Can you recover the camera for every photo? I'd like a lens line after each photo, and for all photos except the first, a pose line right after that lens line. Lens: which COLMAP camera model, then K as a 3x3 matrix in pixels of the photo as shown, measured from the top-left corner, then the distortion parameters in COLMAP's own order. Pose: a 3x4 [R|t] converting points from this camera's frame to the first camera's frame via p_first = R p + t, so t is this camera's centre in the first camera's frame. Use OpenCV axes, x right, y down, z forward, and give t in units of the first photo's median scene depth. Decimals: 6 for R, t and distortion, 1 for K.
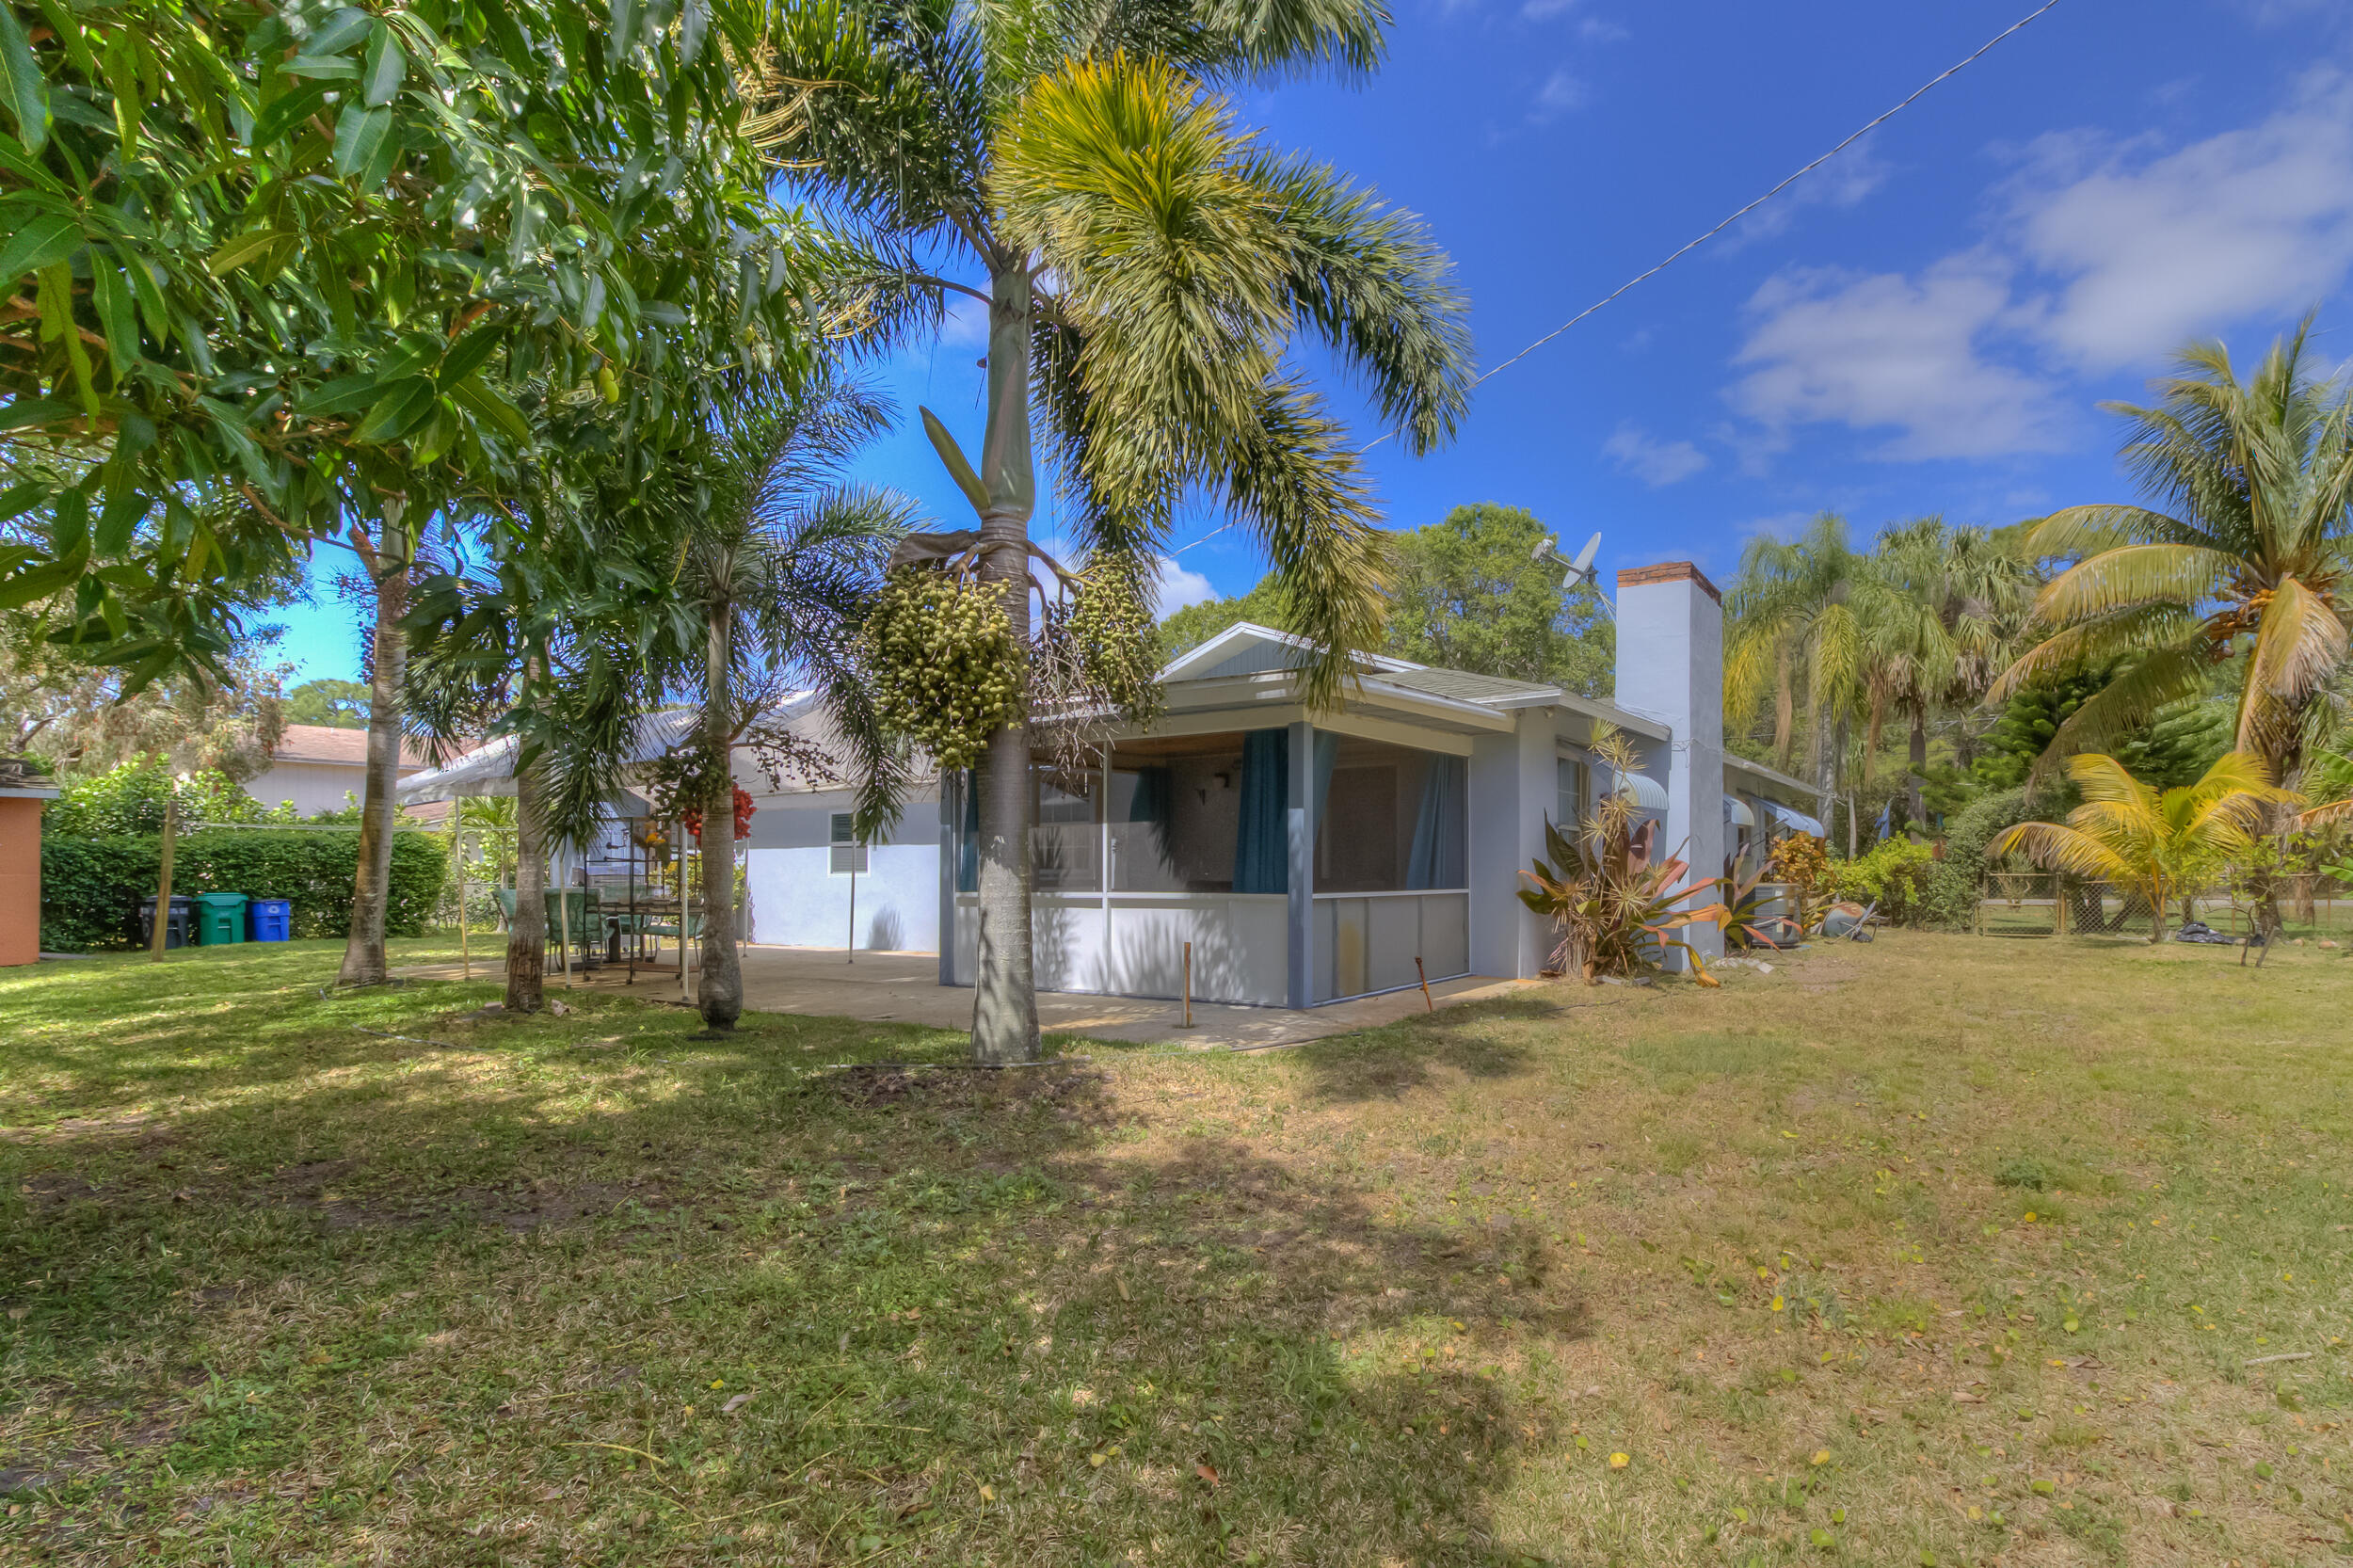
lens RADIAL K [[1158.6, 0, 1310.6], [0, 1158.6, 861.9], [0, 0, 1]] dist [0.019143, -0.012709]
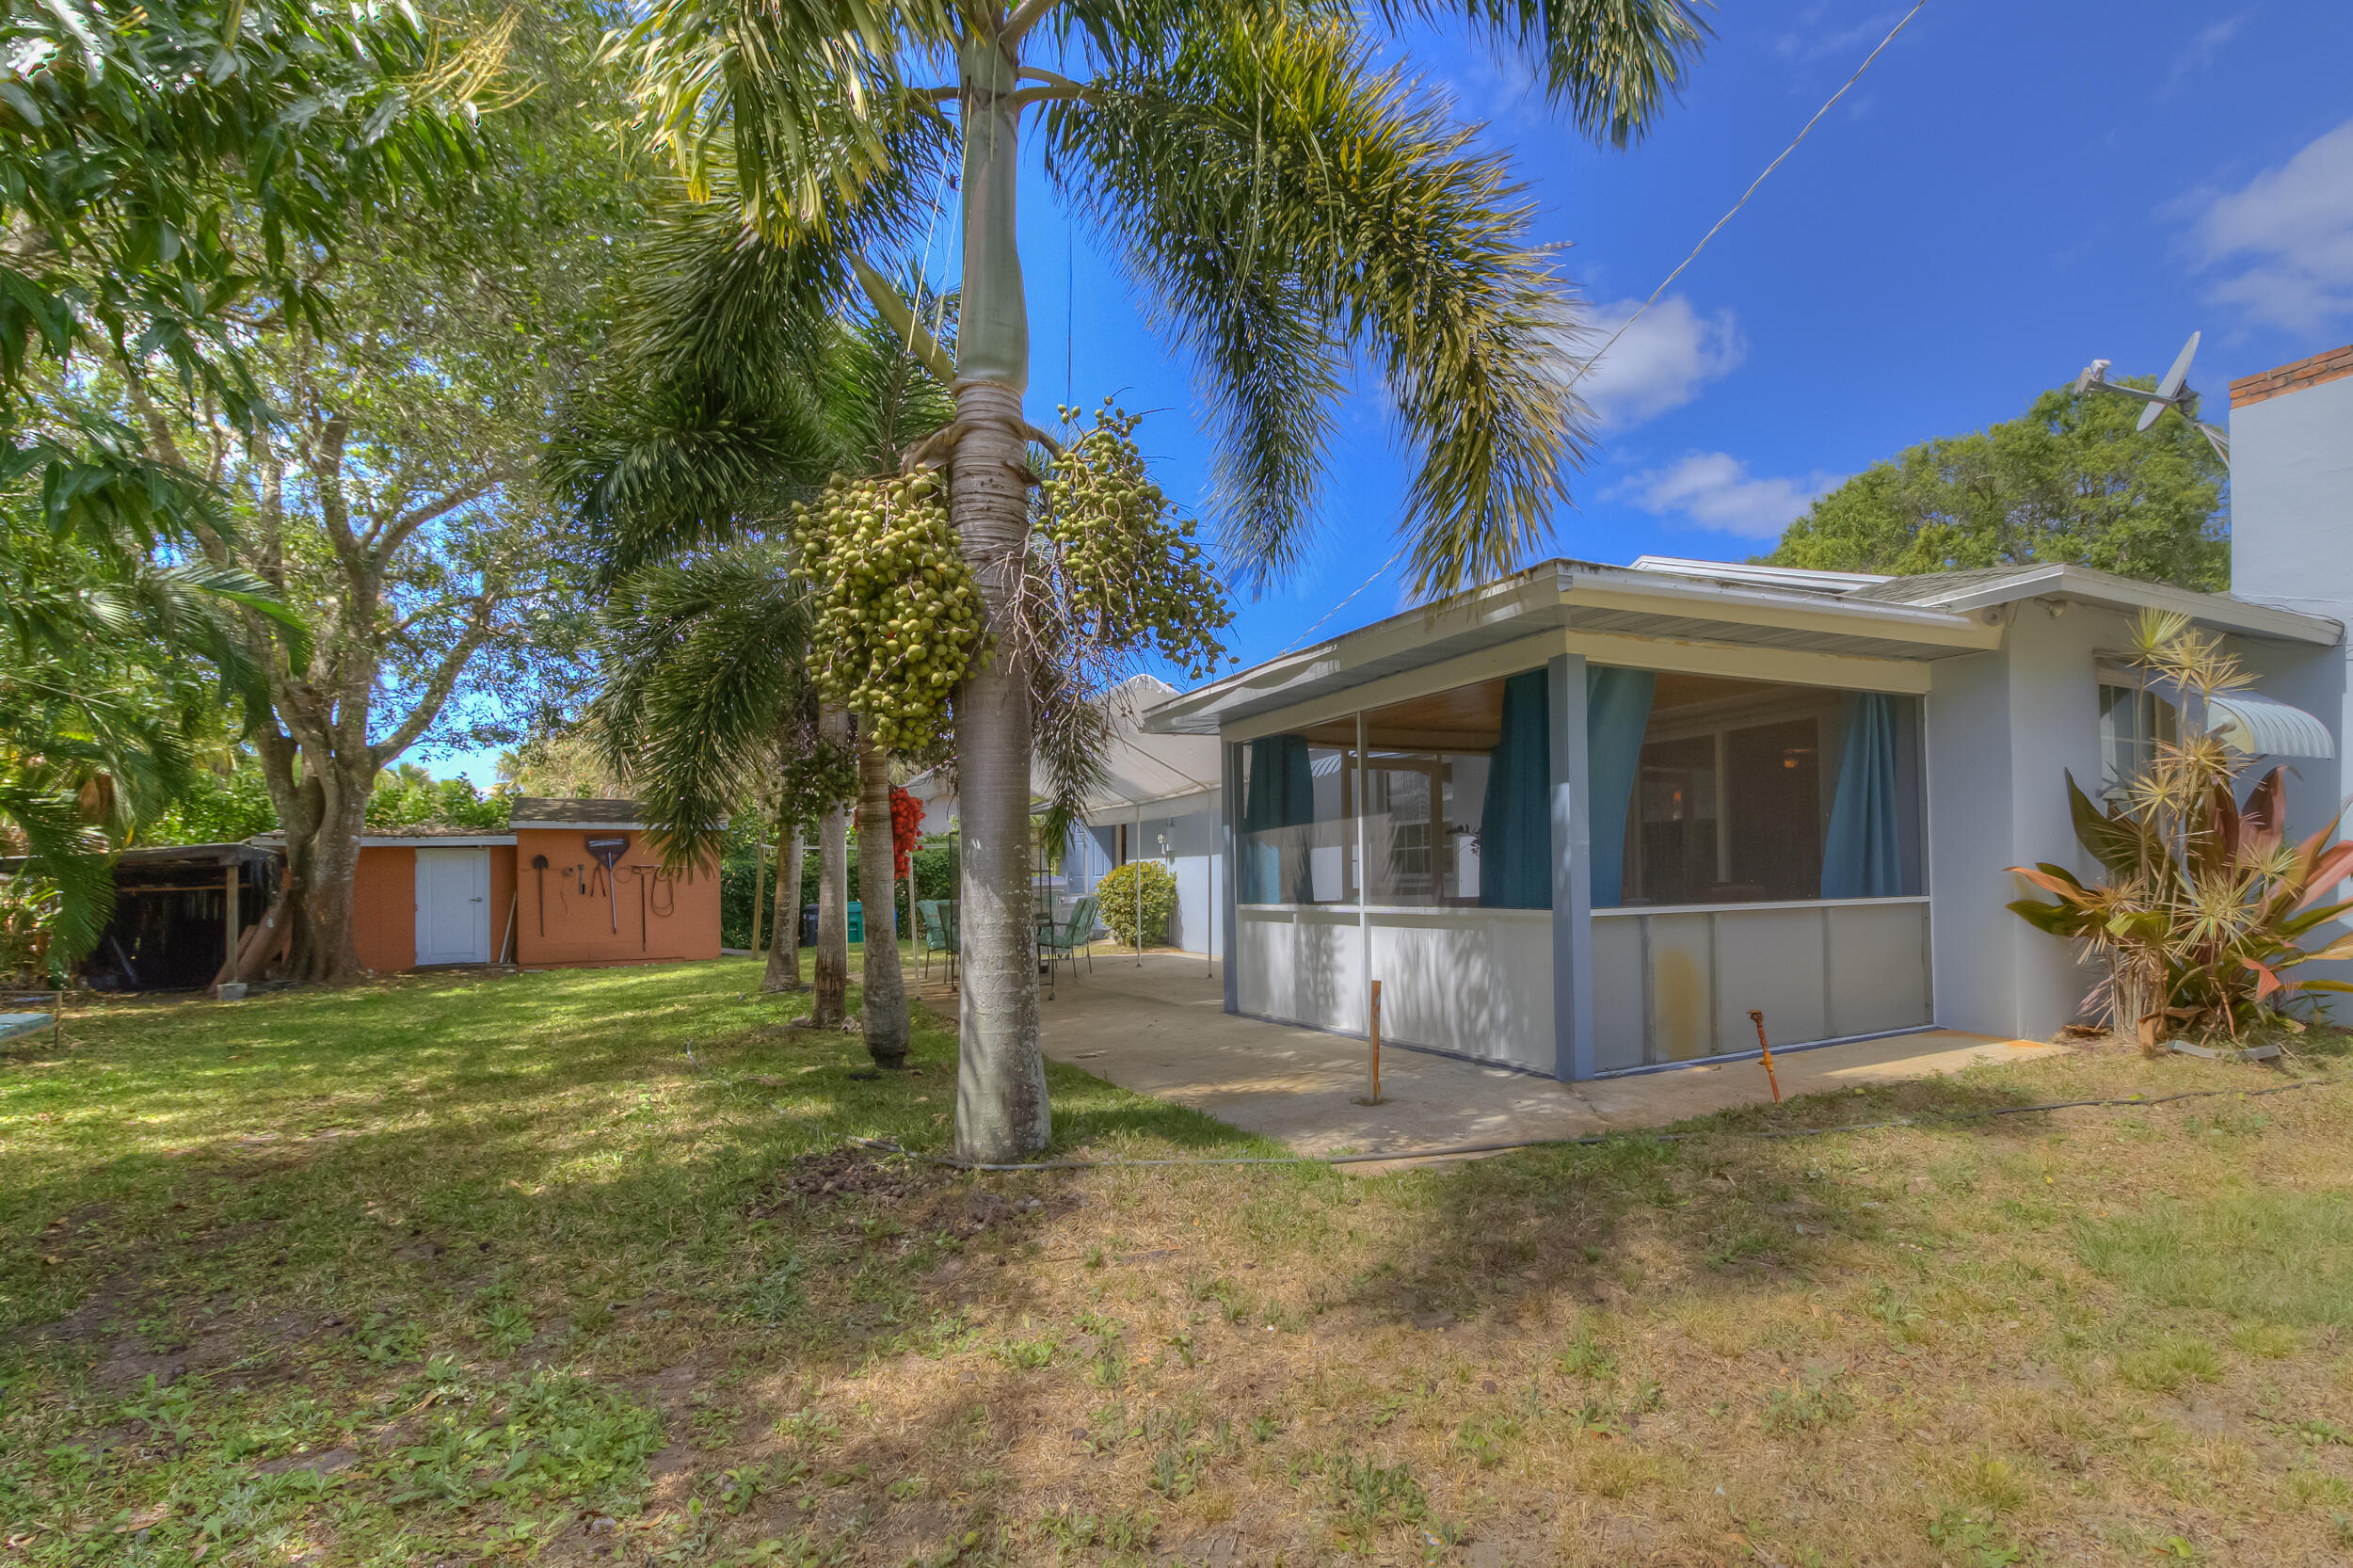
lens RADIAL K [[1158.6, 0, 1310.6], [0, 1158.6, 861.9], [0, 0, 1]] dist [0.019143, -0.012709]
pose [[0.887592, -0.020120, -0.460190, 0.138807], [0.020499, 0.999781, -0.004173, -0.000644], [0.460174, -0.005730, 0.887810, 0.273781]]
